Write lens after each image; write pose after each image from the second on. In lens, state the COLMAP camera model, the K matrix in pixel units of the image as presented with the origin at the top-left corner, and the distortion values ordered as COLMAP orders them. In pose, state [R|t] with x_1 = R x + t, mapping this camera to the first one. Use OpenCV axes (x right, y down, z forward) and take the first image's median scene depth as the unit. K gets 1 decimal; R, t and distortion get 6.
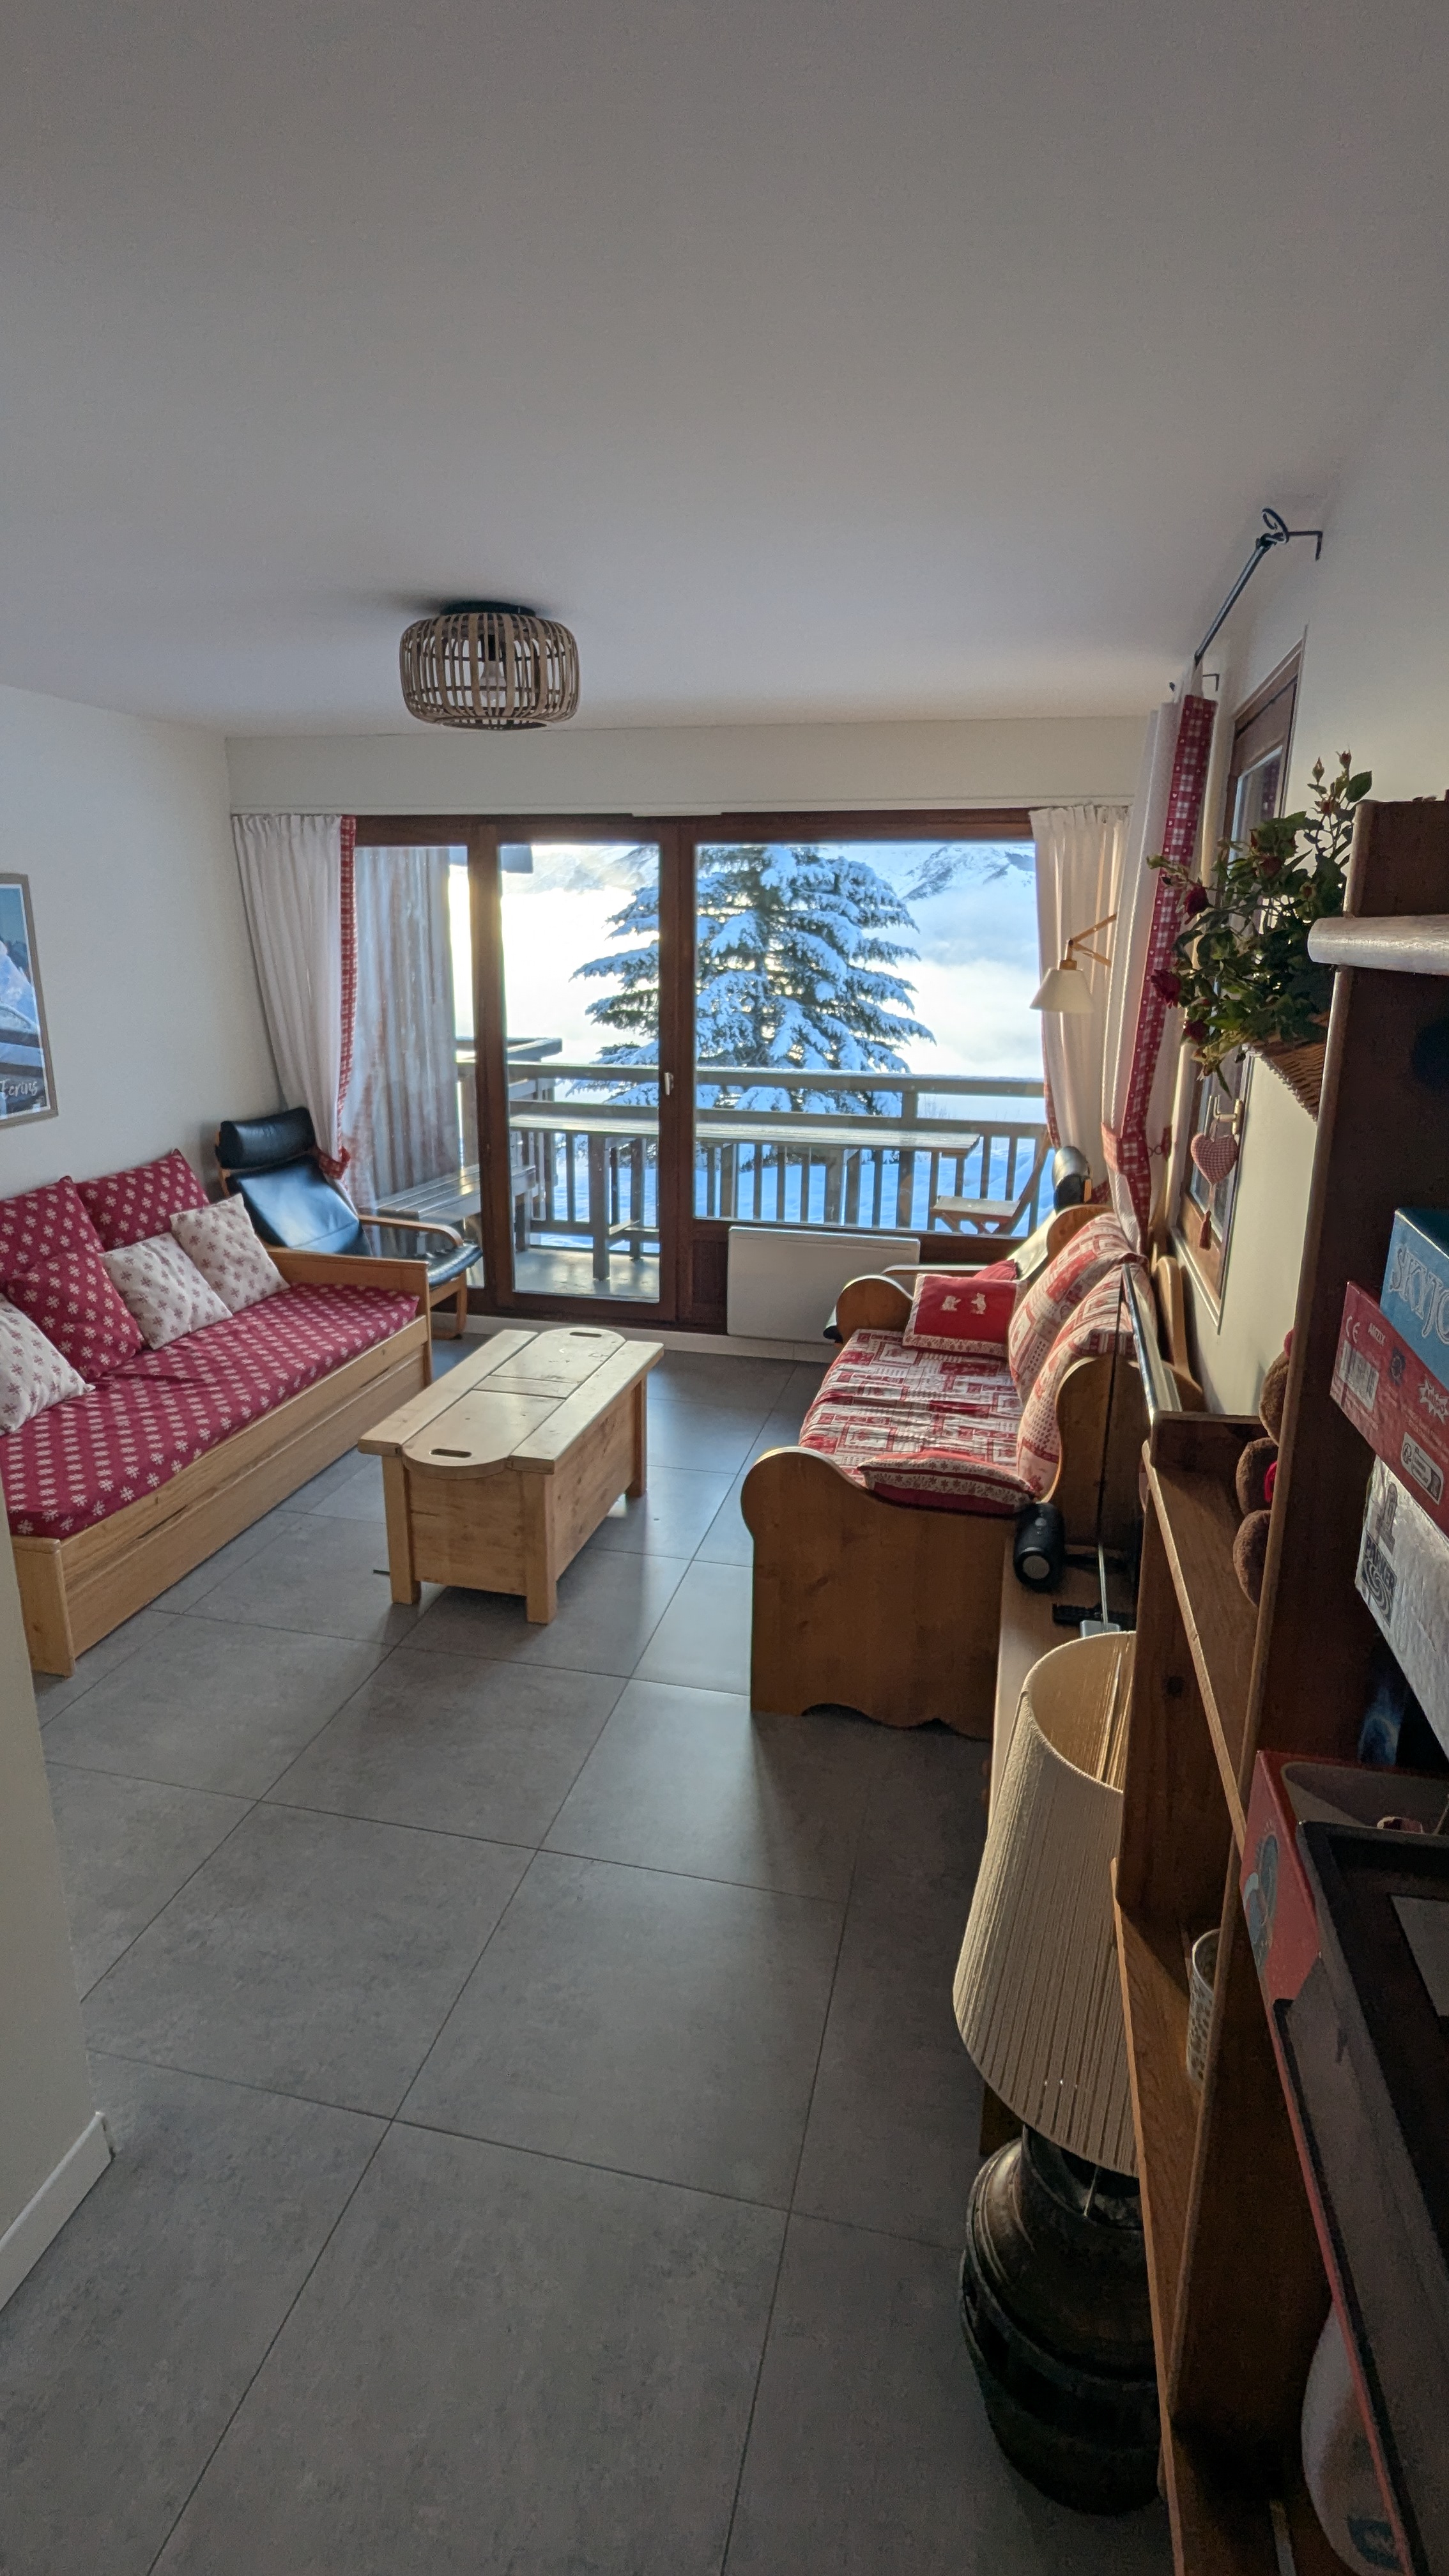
lens RADIAL K [[1226.9, 0, 724.5], [0, 1226.9, 1288.0], [0, 0, 1]] dist [-0.000404, -0.000239]
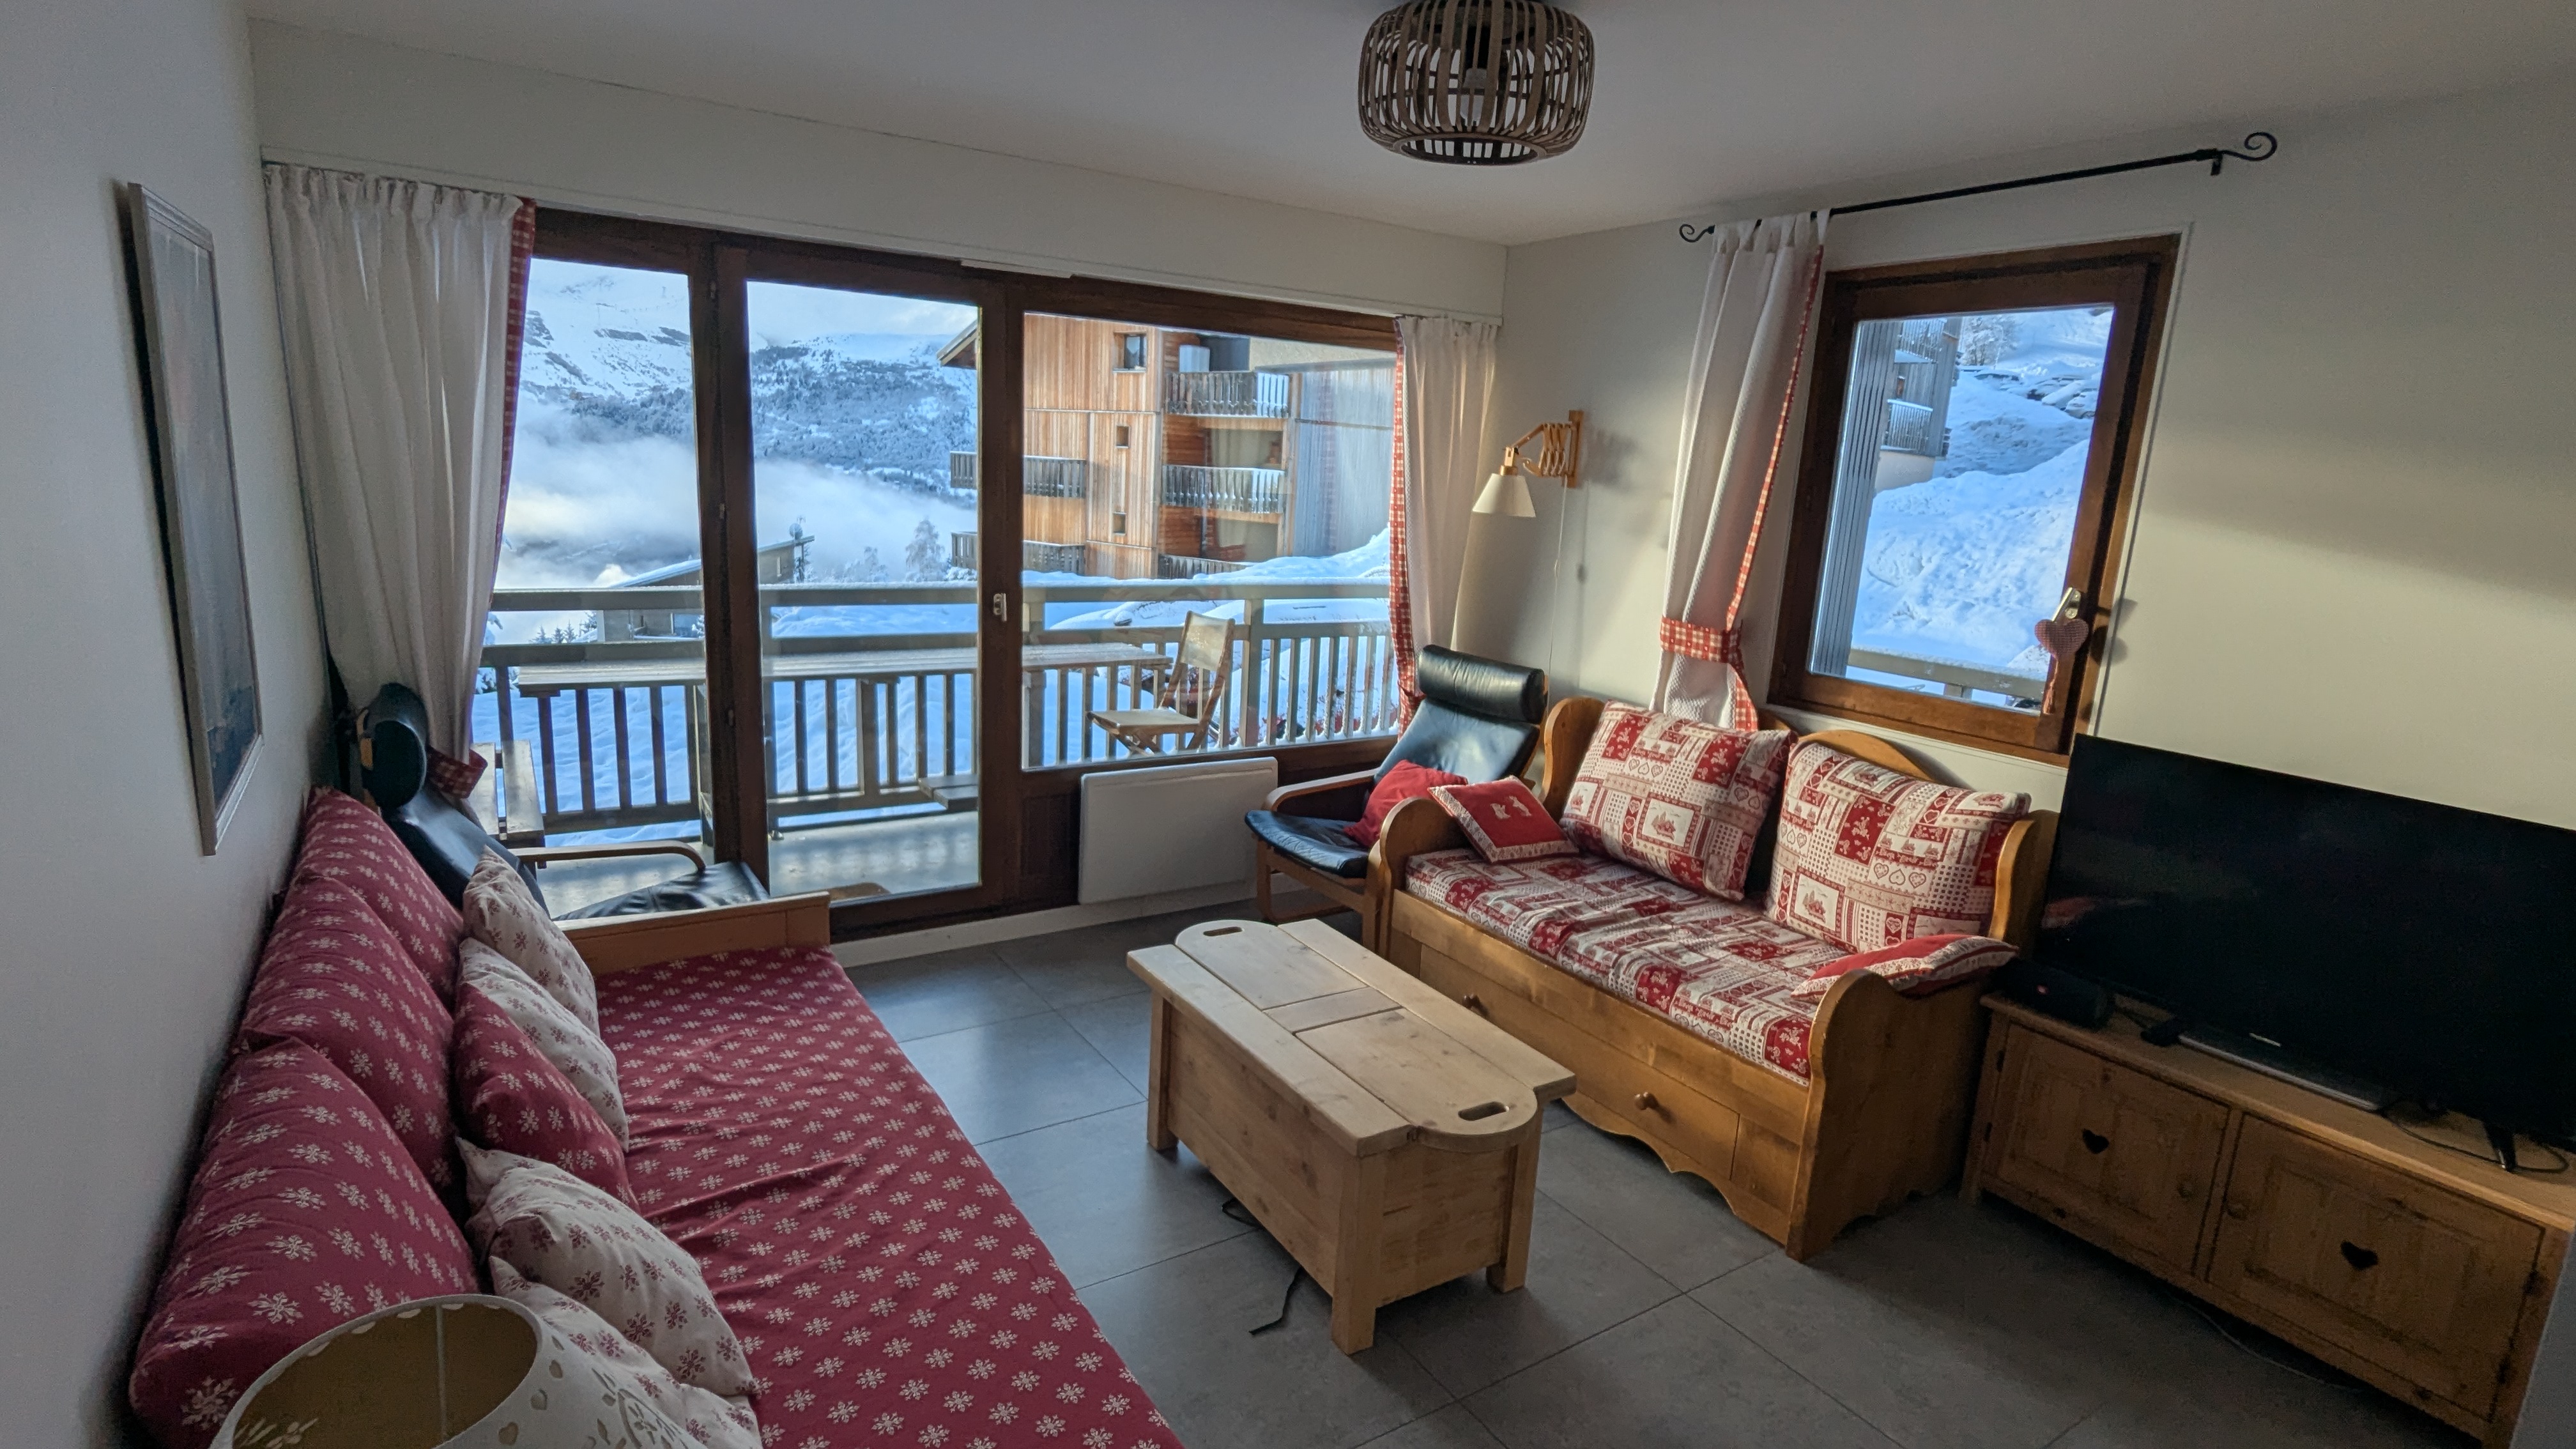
lens RADIAL K [[1226.9, 0, 1288.0], [0, 1226.9, 724.5], [0, 0, 1]] dist [-0.000404, -0.000239]
pose [[0.710499, -0.120579, 0.693291, -0.648521], [0.154973, 0.987833, 0.012987, -0.101326], [-0.686422, 0.098214, 0.720541, 0.429028]]
